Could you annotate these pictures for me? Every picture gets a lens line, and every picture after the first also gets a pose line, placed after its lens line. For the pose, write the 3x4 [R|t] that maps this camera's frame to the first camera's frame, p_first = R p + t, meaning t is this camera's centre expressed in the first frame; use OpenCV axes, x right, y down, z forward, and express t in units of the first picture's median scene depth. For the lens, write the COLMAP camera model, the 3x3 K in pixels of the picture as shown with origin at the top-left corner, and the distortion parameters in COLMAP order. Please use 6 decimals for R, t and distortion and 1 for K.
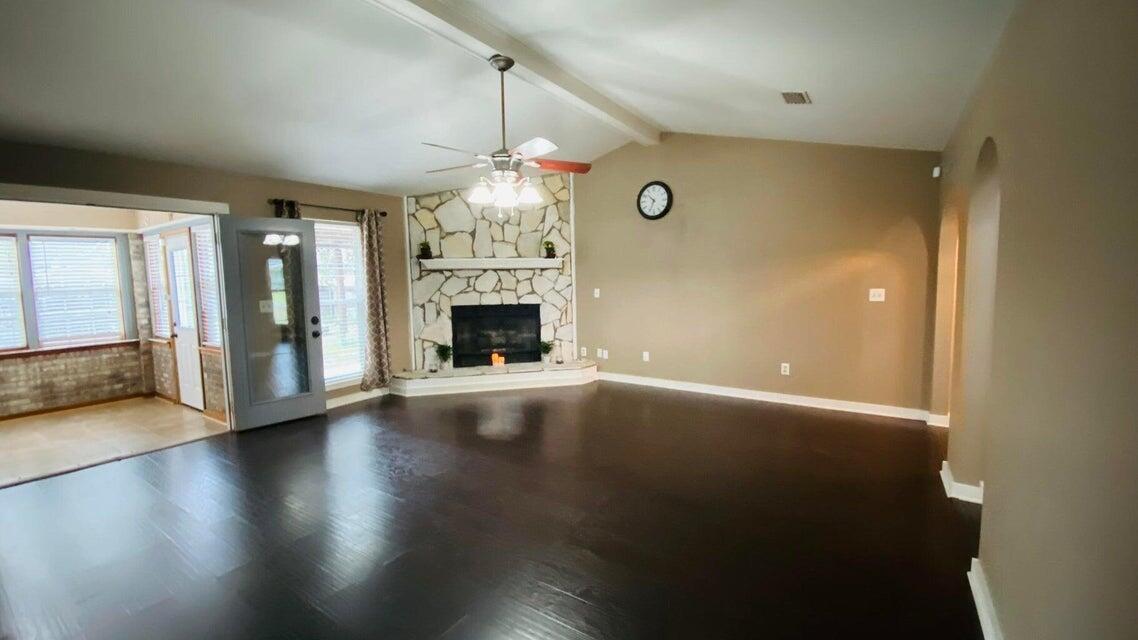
lens RADIAL K [[460.1, 0, 572.7], [0, 460.1, 318.7], [0, 0, 1]] dist [0.049988, -0.033590]
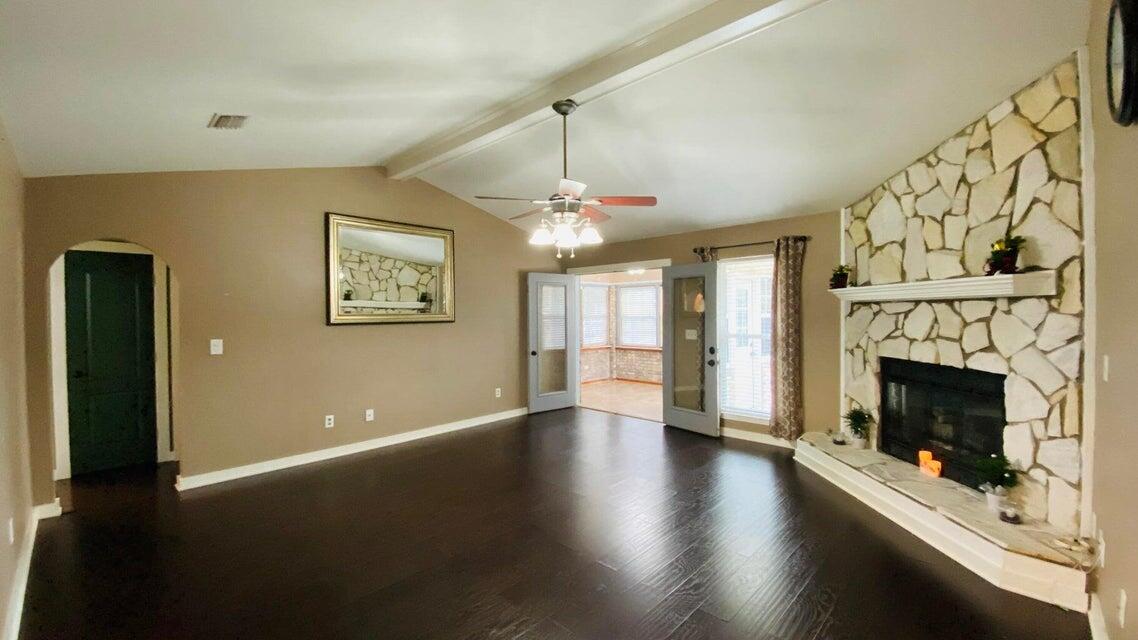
lens RADIAL K [[460.0, 0, 572.6], [0, 460.0, 315.9], [0, 0, 1]] dist [0.001601, -0.011396]
pose [[-0.176614, 0.027332, -0.983901, 0.456284], [-0.082573, 0.995679, 0.042481, -0.076327], [0.980810, 0.088746, -0.173594, 0.671052]]
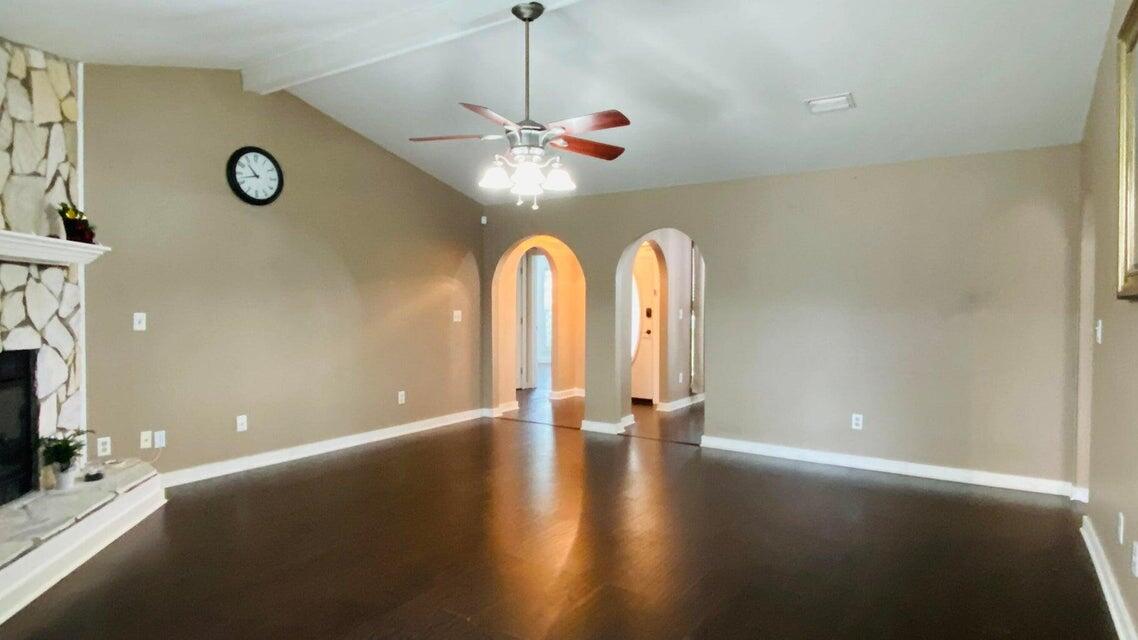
lens RADIAL K [[642.8, 0, 574.3], [0, 642.8, 314.7], [0, 0, 1]] dist [0.001479, -0.001722]
pose [[-0.008254, 0.001391, 0.999965, -0.668390], [0.091242, 0.995829, -0.000632, -0.019348], [-0.995795, 0.091233, -0.008347, 0.533842]]
